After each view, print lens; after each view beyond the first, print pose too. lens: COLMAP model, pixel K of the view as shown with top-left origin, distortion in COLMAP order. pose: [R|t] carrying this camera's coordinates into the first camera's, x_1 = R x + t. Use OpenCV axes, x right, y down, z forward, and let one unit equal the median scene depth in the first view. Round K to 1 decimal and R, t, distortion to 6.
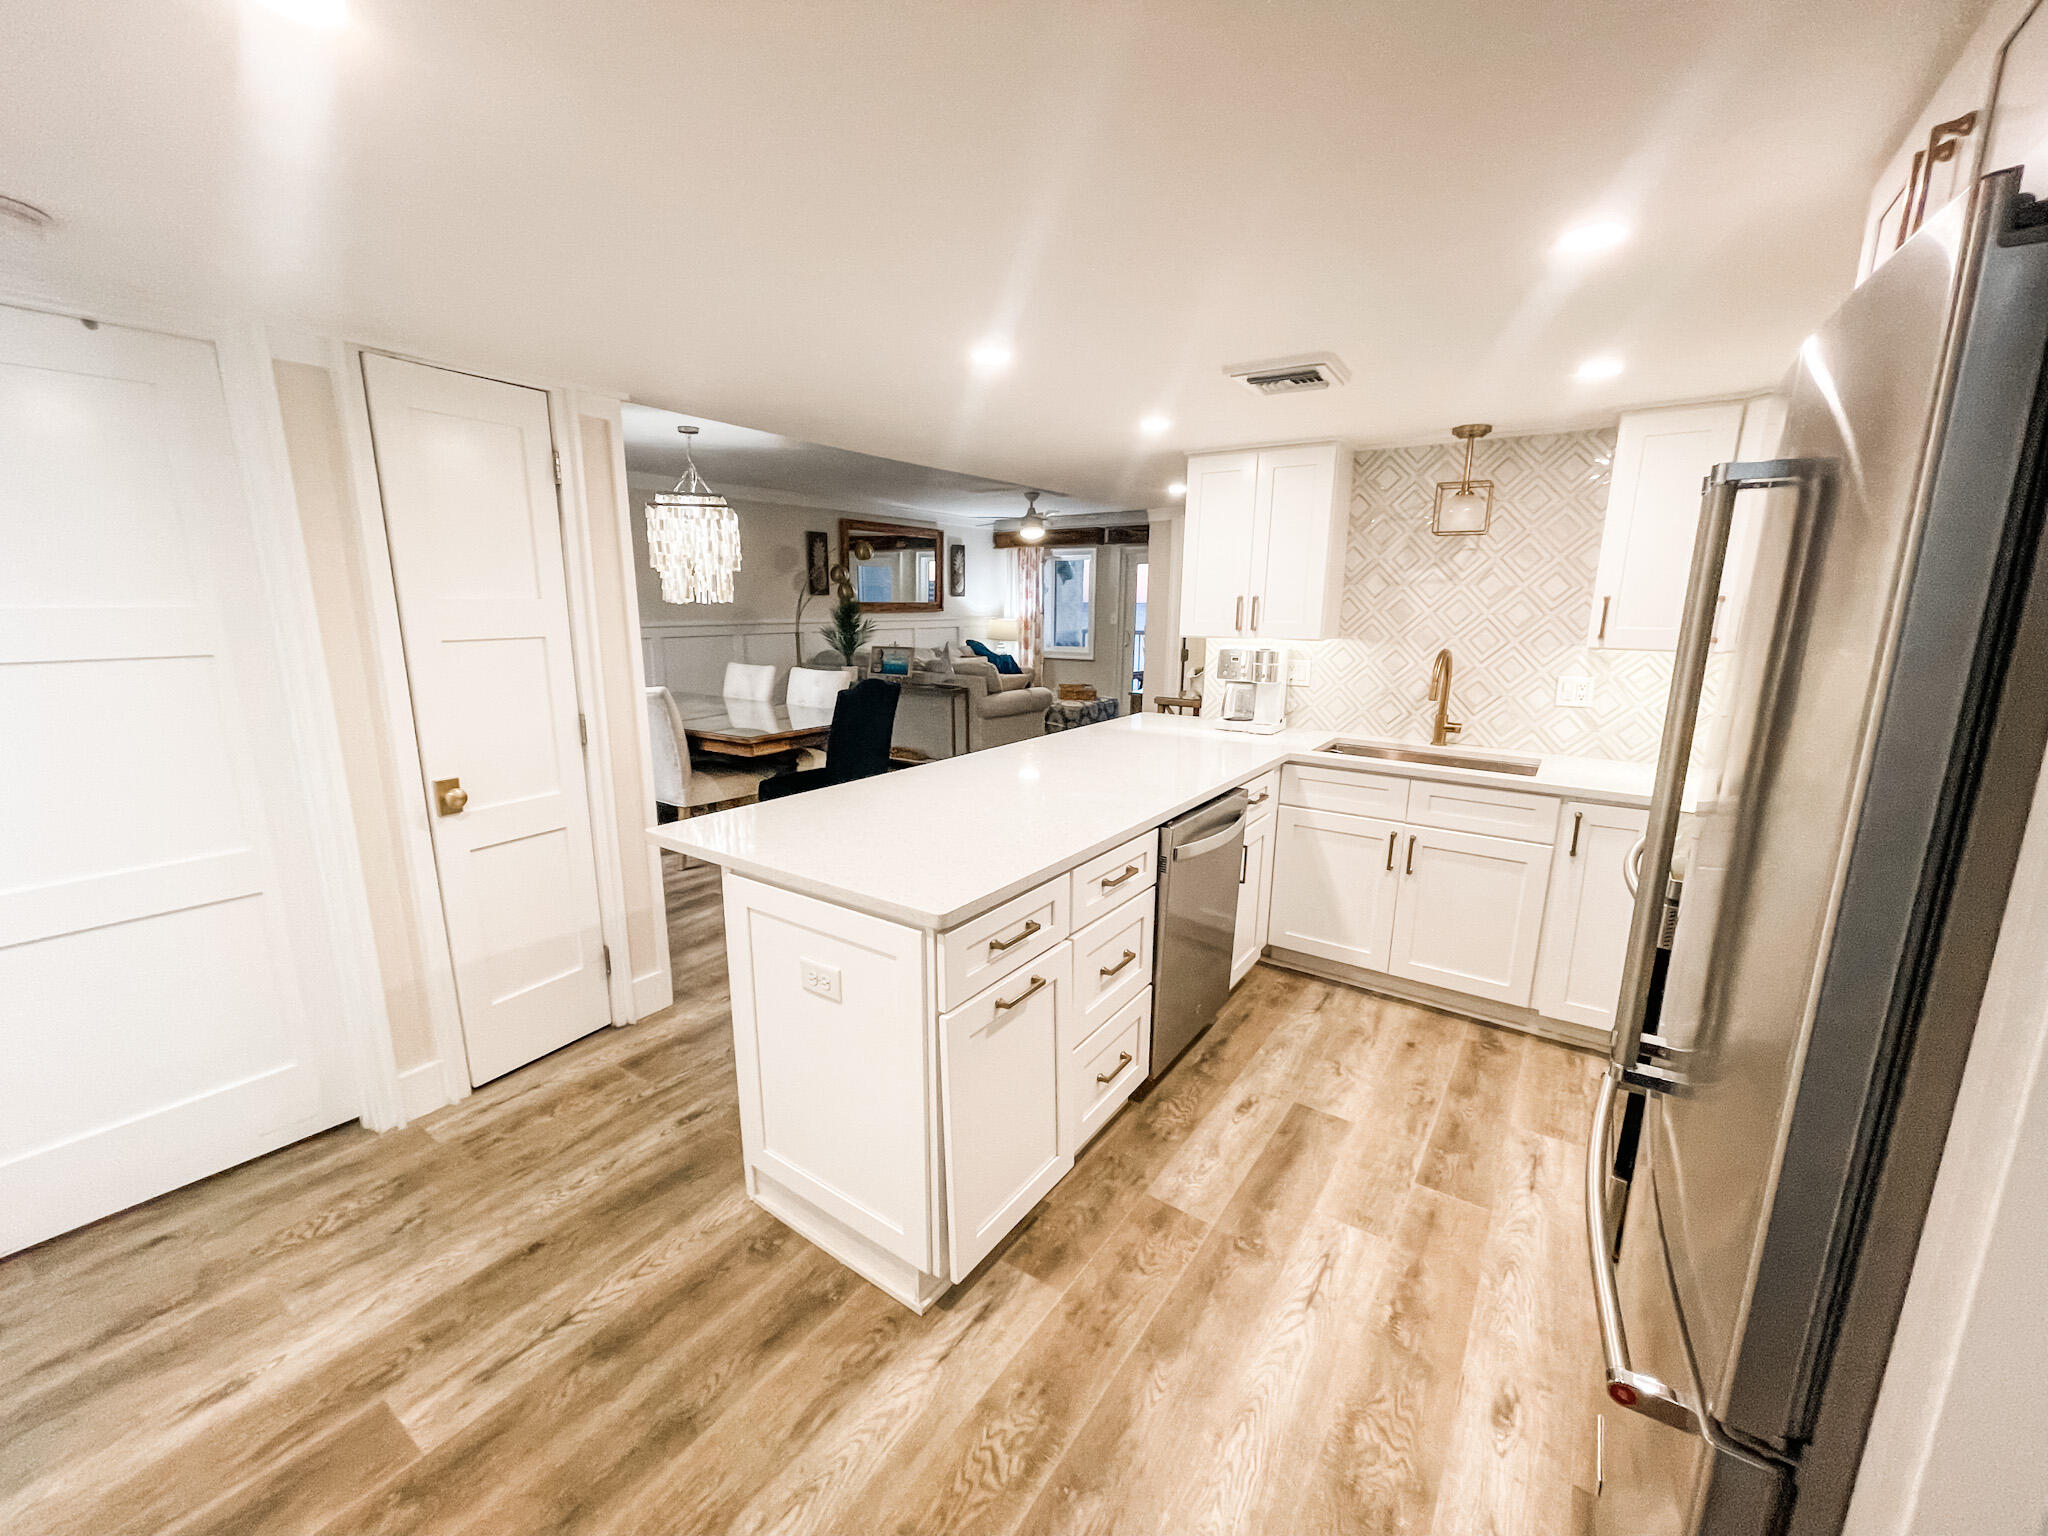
lens RADIAL K [[823.3, 0, 1020.3], [0, 823.3, 776.6], [0, 0, 1]] dist [0.001026, -0.000701]
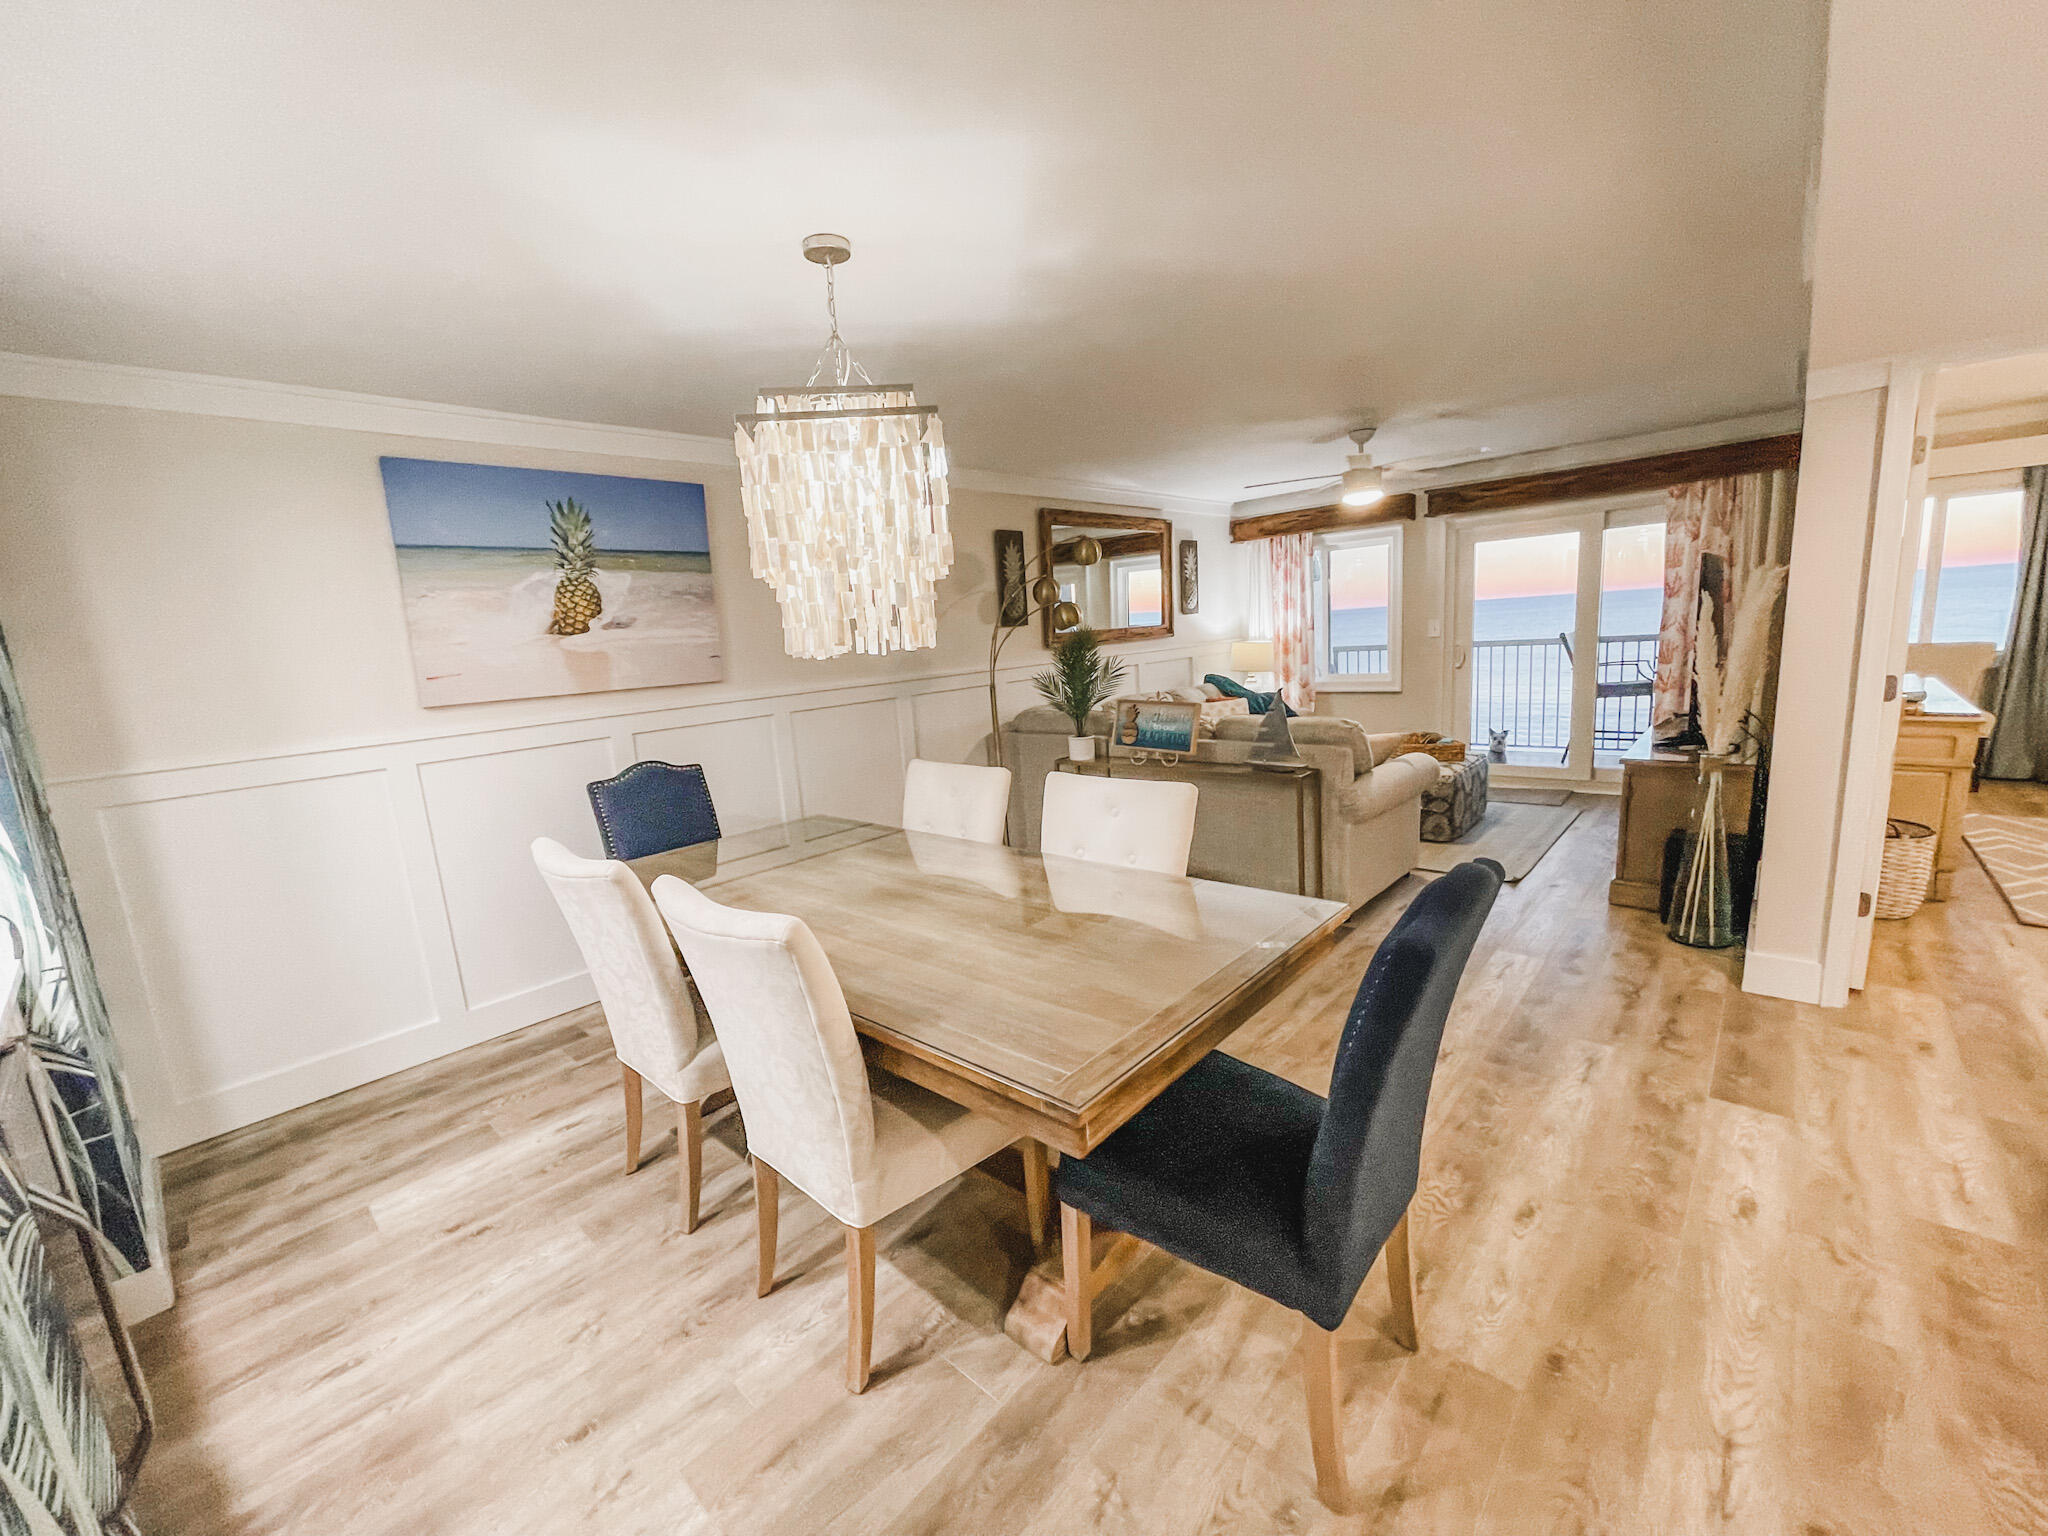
lens RADIAL K [[823.3, 0, 1020.3], [0, 823.3, 776.6], [0, 0, 1]] dist [0.001026, -0.000701]
pose [[0.987994, -0.051967, -0.145488, -0.412995], [0.047352, 0.998265, -0.035009, -0.211383], [0.147055, 0.027700, 0.988740, 0.969548]]
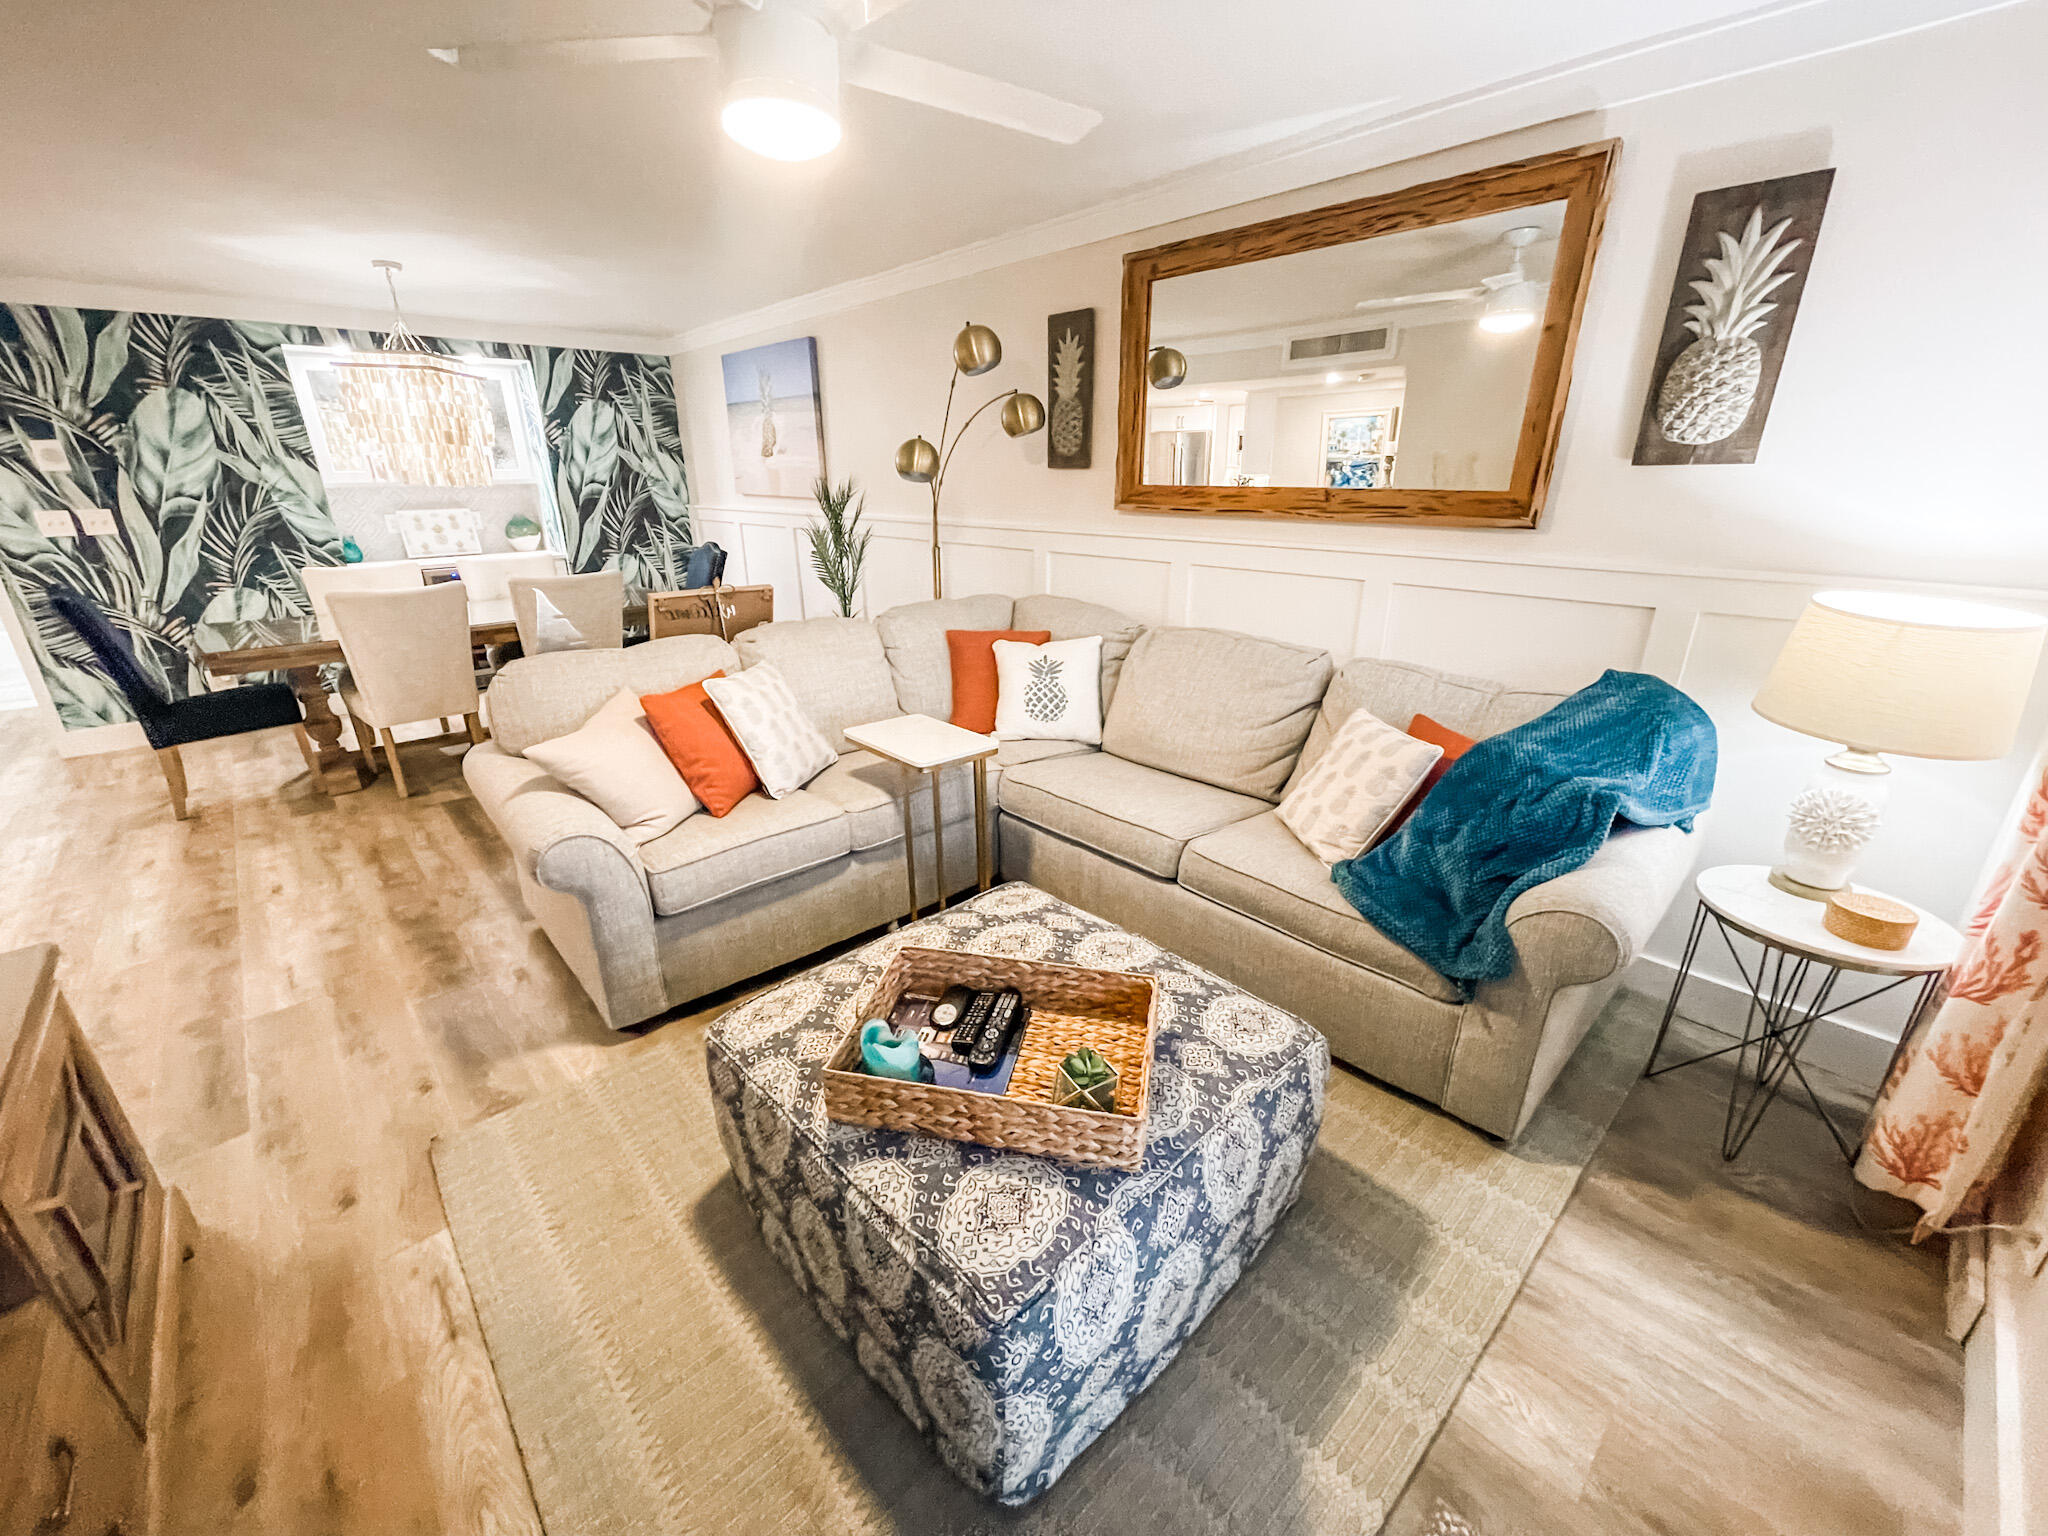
lens RADIAL K [[833.8, 0, 1023.3], [0, 833.8, 782.0], [0, 0, 1]] dist [0.000440, -0.000238]
pose [[-0.221112, 0.340205, -0.913986, 0.613568], [-0.200642, 0.901265, 0.384010, -0.644679], [0.954386, 0.268293, -0.131021, 2.950767]]
